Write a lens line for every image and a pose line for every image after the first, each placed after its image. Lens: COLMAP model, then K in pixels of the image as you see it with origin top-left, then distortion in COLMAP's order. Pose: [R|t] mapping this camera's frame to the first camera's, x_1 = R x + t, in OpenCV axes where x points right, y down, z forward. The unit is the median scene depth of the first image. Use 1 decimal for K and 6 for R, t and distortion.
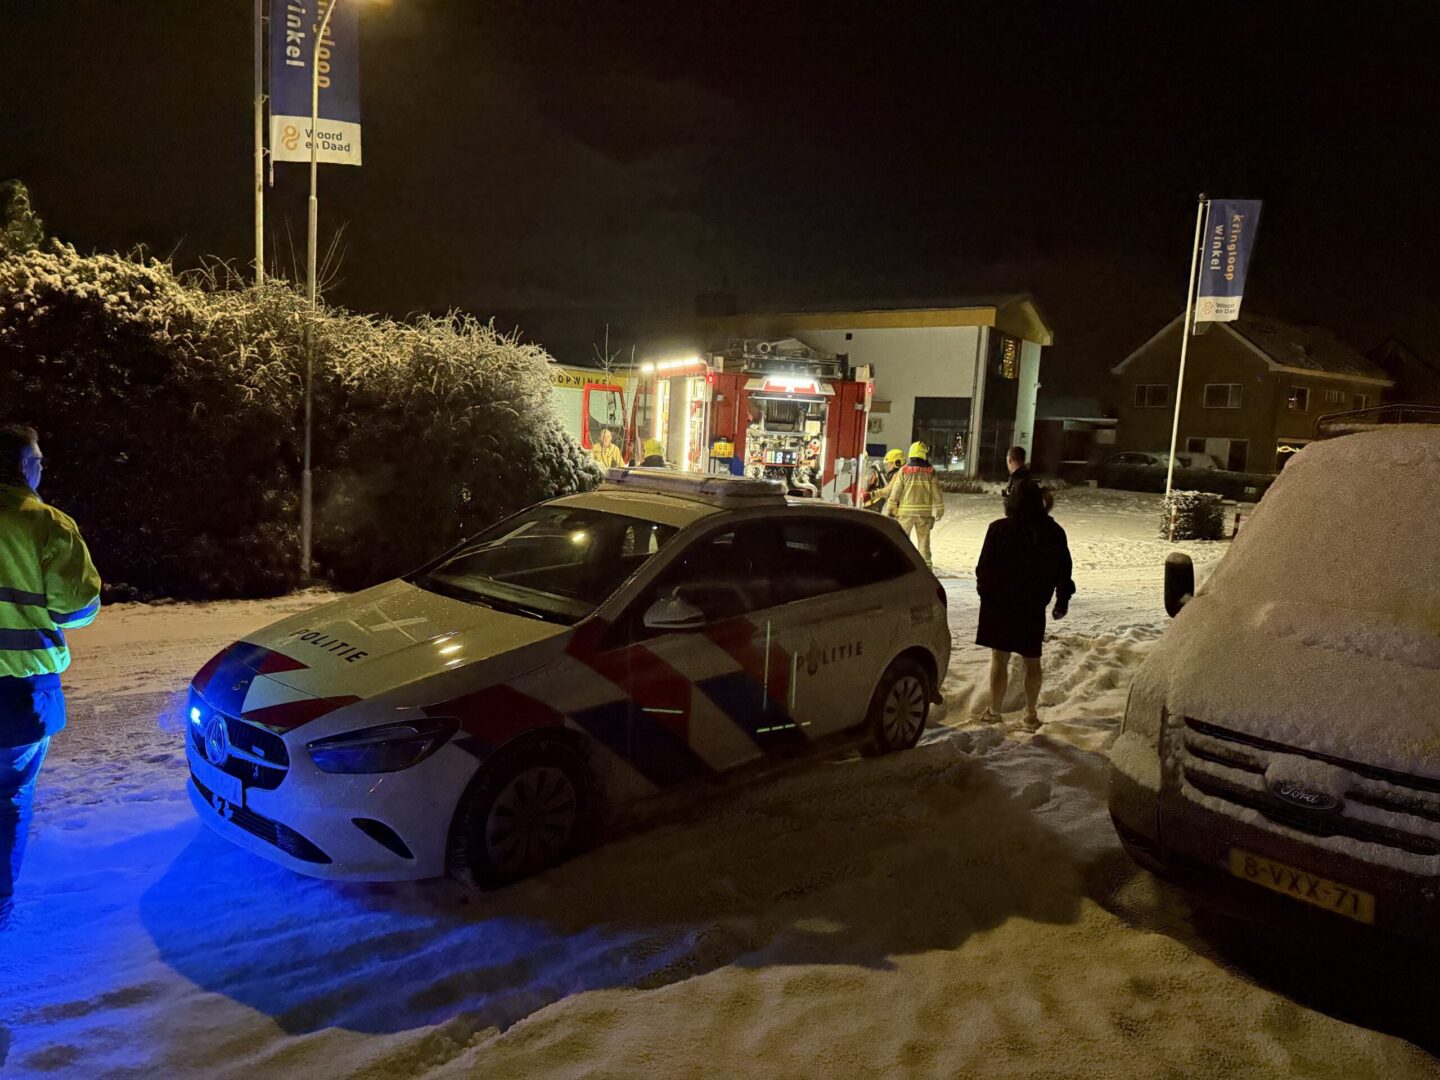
lens RADIAL K [[992.3, 0, 720.0], [0, 992.3, 540.0], [0, 0, 1]] dist [0.158160, -0.000118]
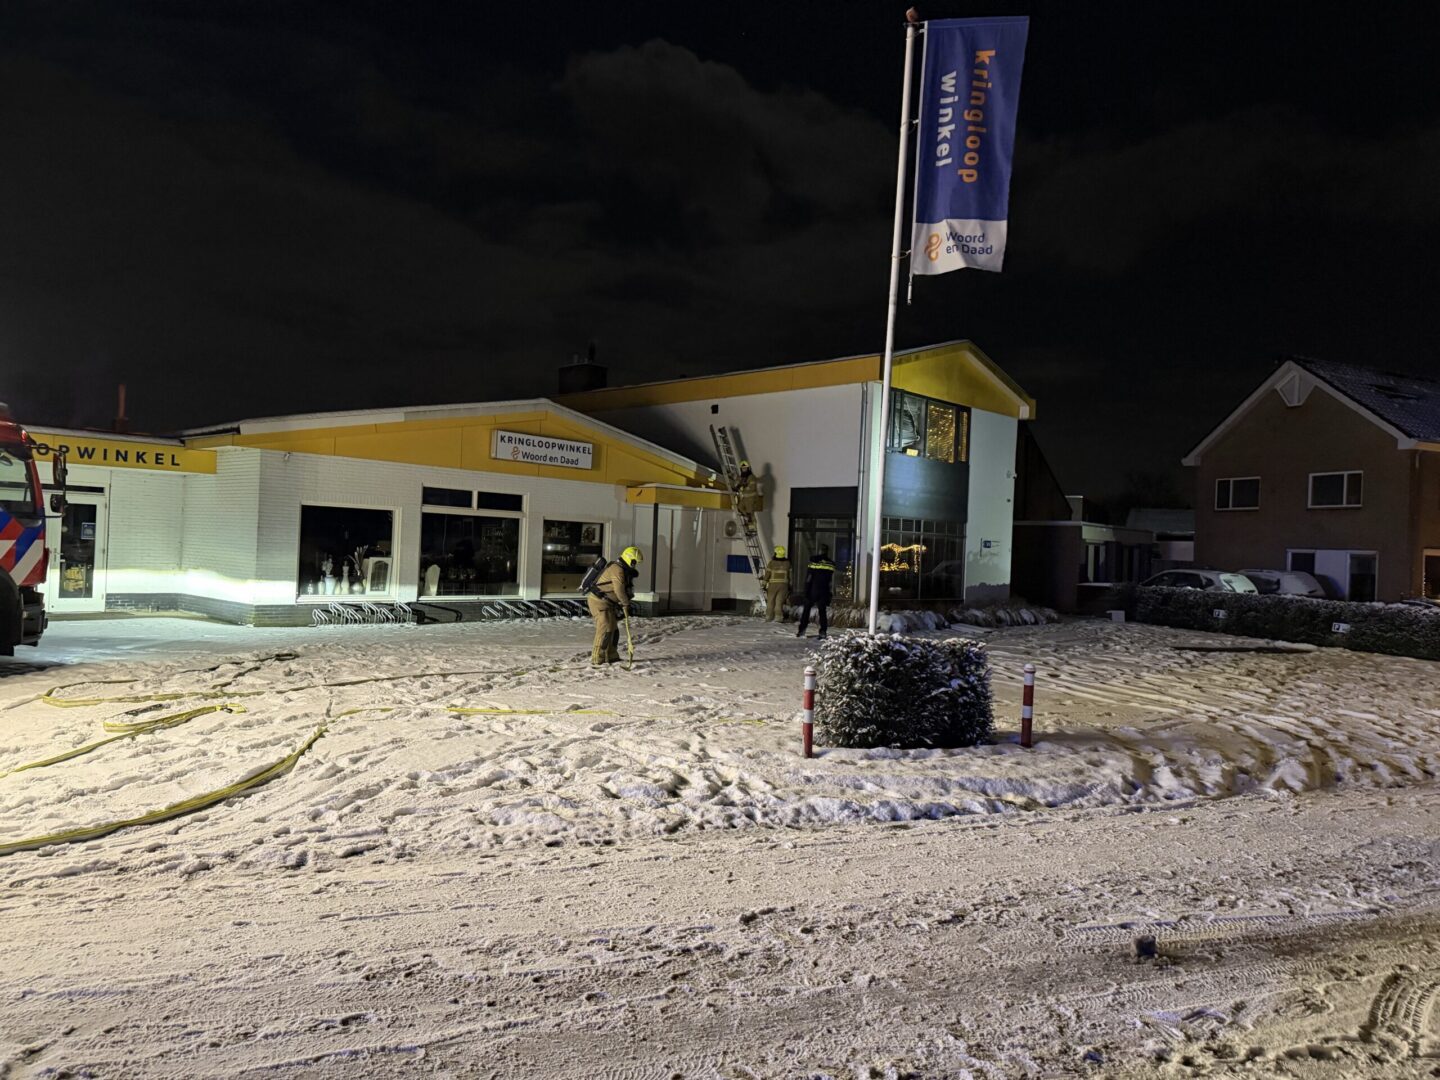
lens RADIAL K [[992.3, 0, 720.0], [0, 992.3, 540.0], [0, 0, 1]] dist [0.158160, -0.000118]
pose [[0.982697, -0.015517, -0.184567, 0.242271], [-0.008602, 0.991586, -0.129166, -0.016047], [0.185019, 0.128519, 0.974295, 0.290299]]
